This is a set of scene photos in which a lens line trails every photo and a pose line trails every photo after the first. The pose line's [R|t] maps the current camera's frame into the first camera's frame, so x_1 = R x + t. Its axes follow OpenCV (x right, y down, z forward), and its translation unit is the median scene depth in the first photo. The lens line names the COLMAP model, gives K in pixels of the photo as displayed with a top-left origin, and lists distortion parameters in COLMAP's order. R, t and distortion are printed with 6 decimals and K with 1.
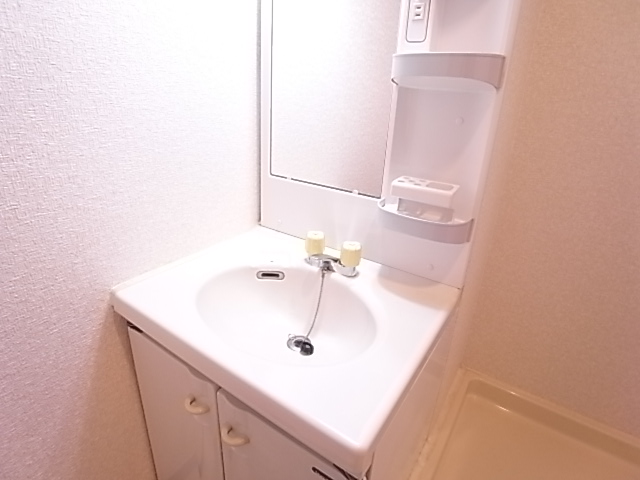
lens RADIAL K [[363.3, 0, 315.9], [0, 363.3, 225.6], [0, 0, 1]] dist [-0.066501, 0.016208]
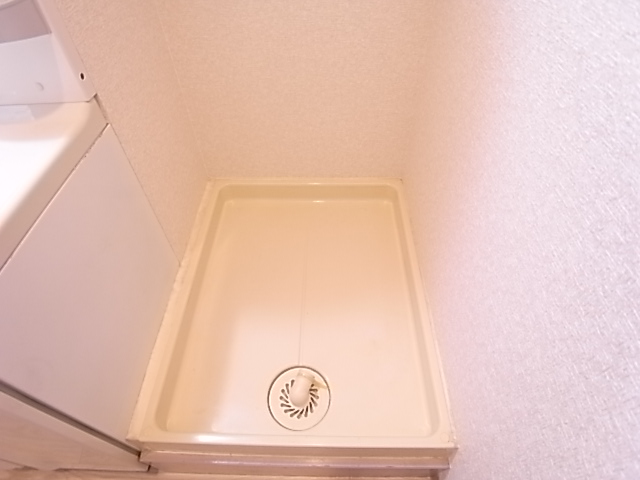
lens RADIAL K [[363.3, 0, 315.9], [0, 363.3, 228.9], [0, 0, 1]] dist [-0.066501, 0.016208]
pose [[0.834301, -0.451548, 0.316300, 0.438755], [0.257538, 0.826490, 0.500588, 0.146868], [-0.487458, -0.336182, 0.805833, 0.054541]]
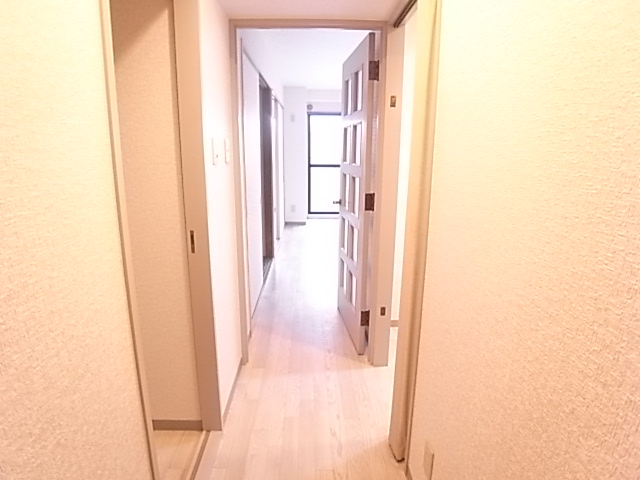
lens RADIAL K [[363.3, 0, 320.1], [0, 363.3, 234.7], [0, 0, 1]] dist [-0.066501, 0.016208]
pose [[0.809357, -0.174183, 0.560893, -0.409809], [0.239286, 0.969948, -0.044071, -0.016581], [-0.536361, 0.169883, 0.826714, 0.072728]]
